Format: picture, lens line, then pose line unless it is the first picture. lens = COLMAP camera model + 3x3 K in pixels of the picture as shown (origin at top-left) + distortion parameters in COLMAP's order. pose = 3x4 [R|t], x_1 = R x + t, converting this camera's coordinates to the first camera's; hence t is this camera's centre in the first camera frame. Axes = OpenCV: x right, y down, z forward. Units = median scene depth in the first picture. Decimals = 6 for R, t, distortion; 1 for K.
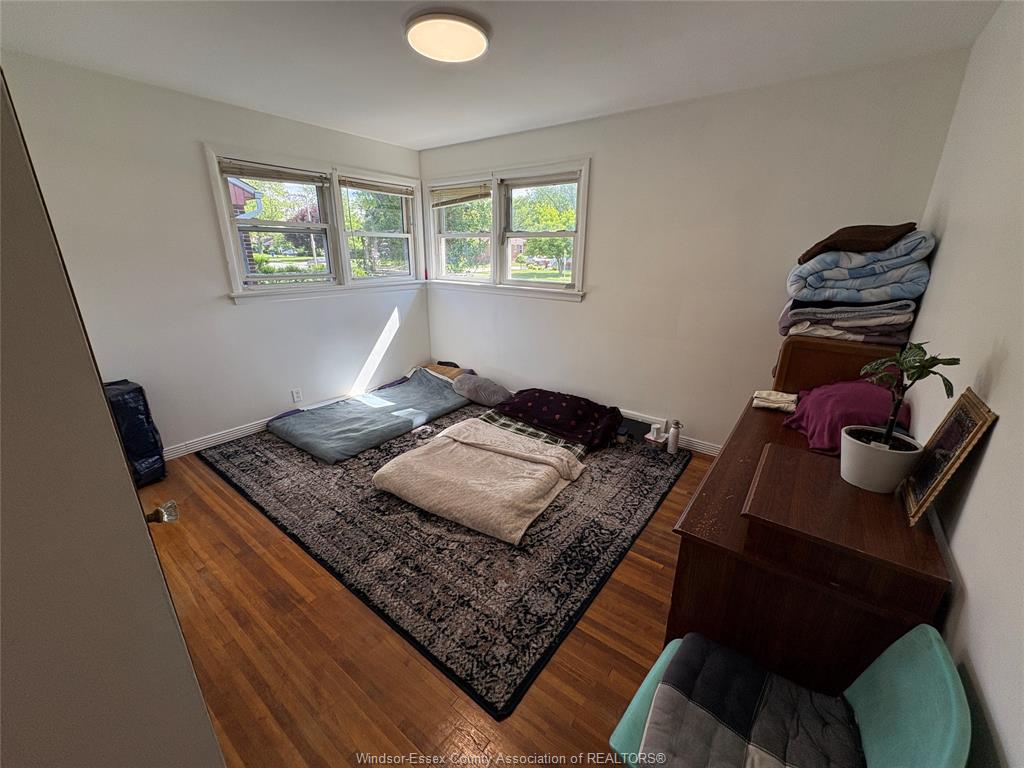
lens RADIAL K [[406.5, 0, 512.2], [0, 406.5, 382.7], [0, 0, 1]] dist [0.000387, 0.000035]
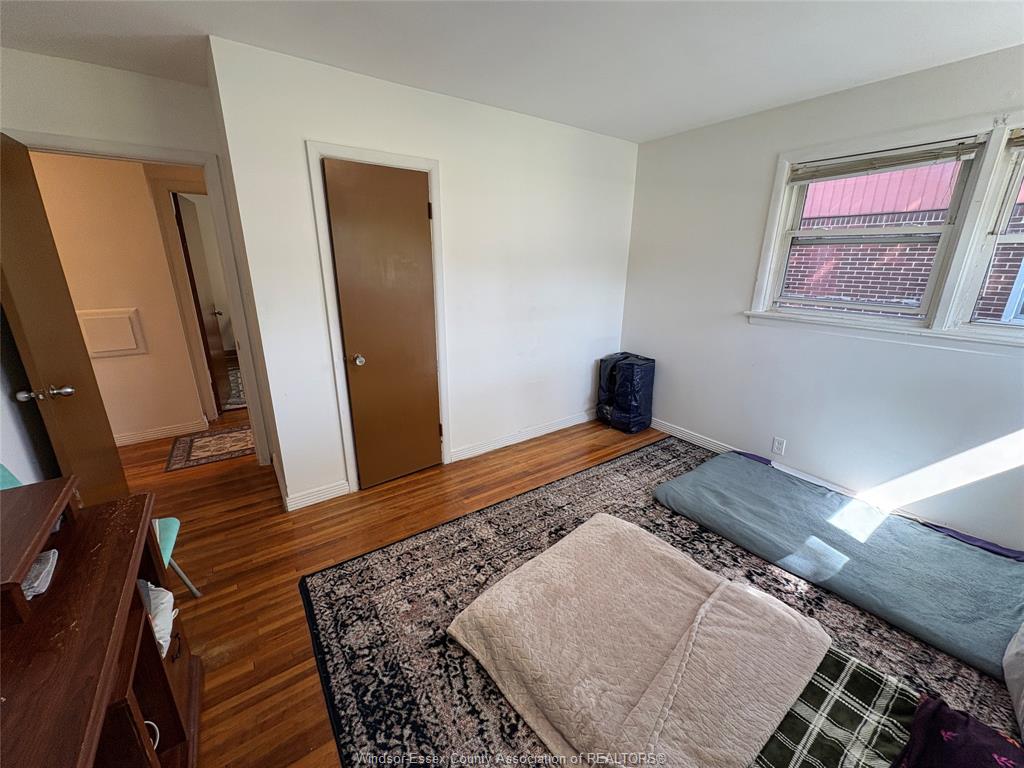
lens RADIAL K [[406.5, 0, 513.6], [0, 406.5, 383.6], [0, 0, 1]] dist [0.000387, 0.000035]
pose [[-0.303281, 0.269427, -0.914018, 0.559978], [-0.308561, 0.879748, 0.361709, -0.349992], [0.901560, 0.391730, -0.183677, 1.062101]]
